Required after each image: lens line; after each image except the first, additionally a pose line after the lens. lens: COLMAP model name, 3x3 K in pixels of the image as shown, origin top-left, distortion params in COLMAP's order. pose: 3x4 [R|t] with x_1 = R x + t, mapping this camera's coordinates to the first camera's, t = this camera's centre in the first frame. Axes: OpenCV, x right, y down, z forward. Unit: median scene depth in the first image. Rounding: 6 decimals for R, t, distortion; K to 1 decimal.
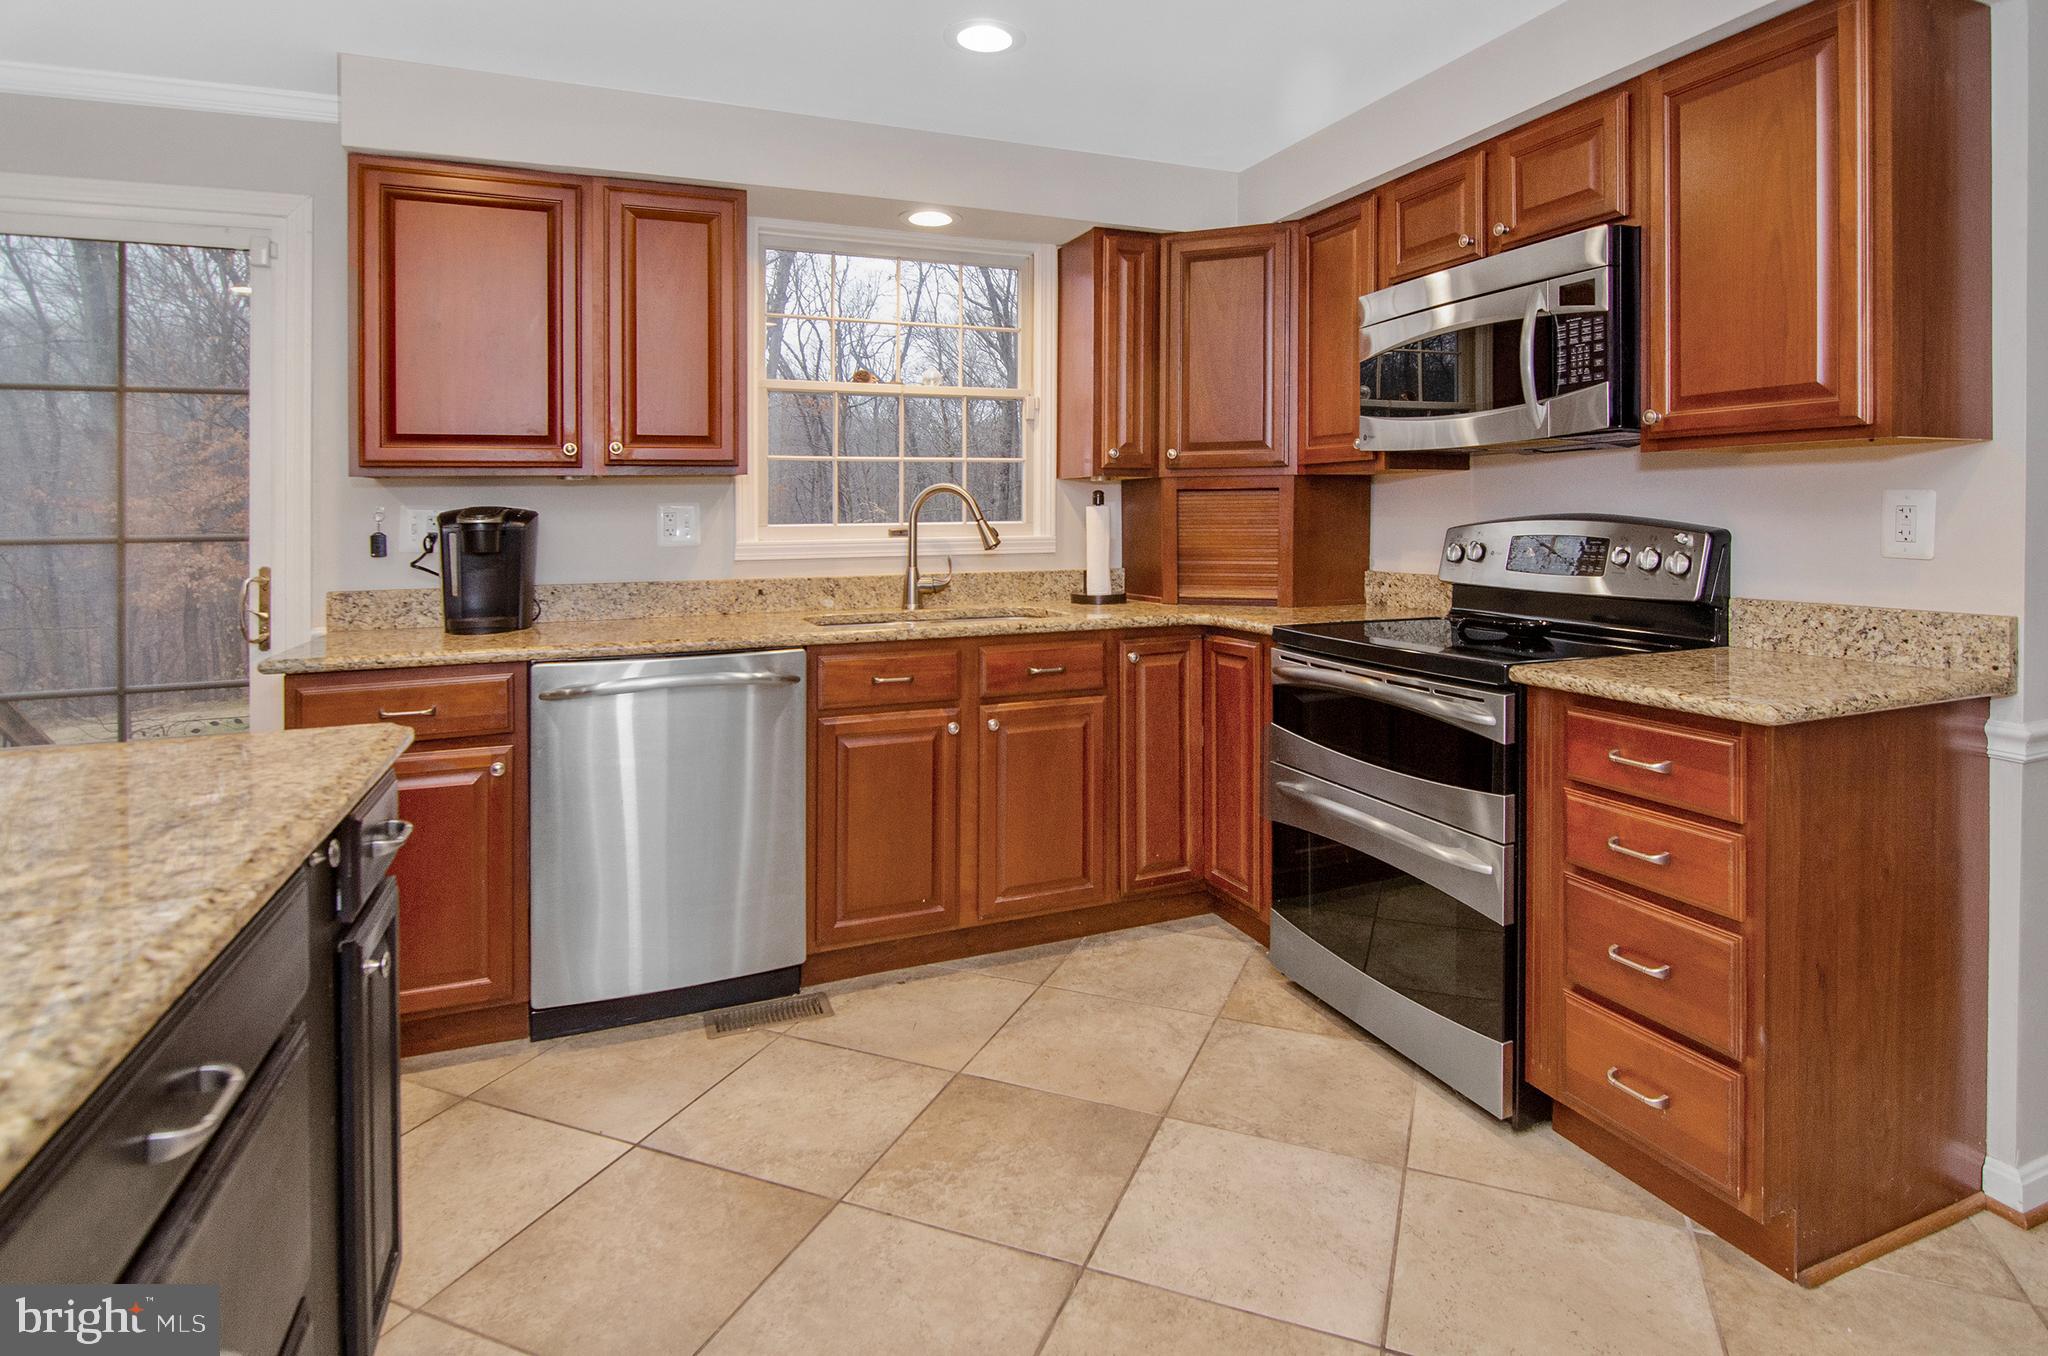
lens RADIAL K [[1073.2, 0, 1053.7], [0, 1073.2, 507.1], [0, 0, 1]] dist [-0.002287, -0.001034]
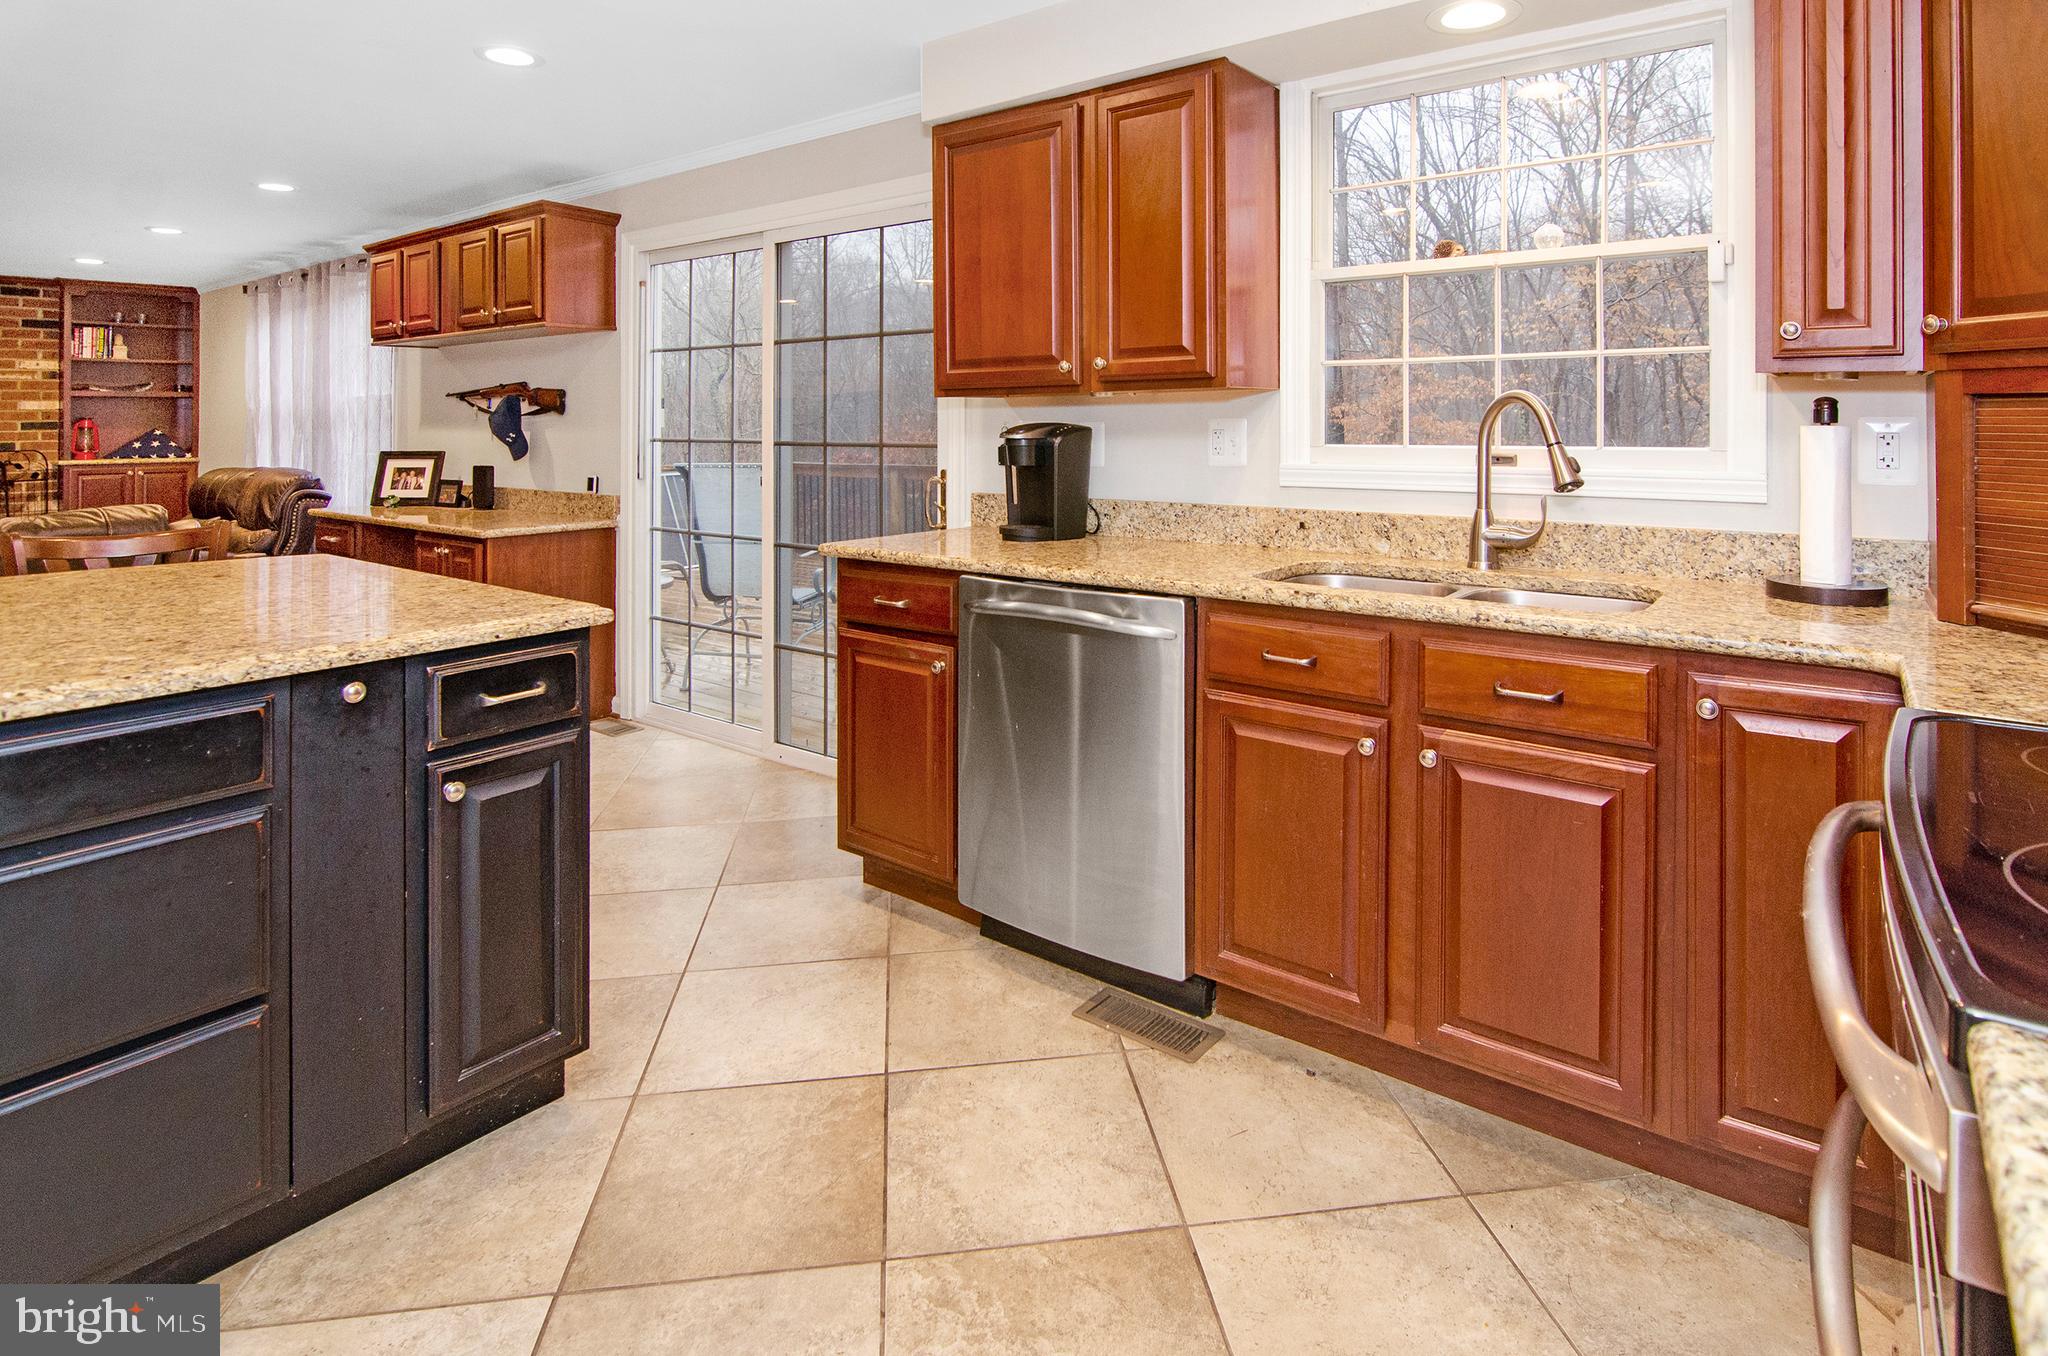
lens RADIAL K [[1067.1, 0, 1037.0], [0, 1067.1, 392.9], [0, 0, 1]] dist [-0.008153, -0.001270]
pose [[0.495755, -0.015483, -0.868325, 0.393204], [0.004706, 0.999874, -0.015142, -0.014127], [0.868450, 0.003421, 0.495765, 0.455607]]
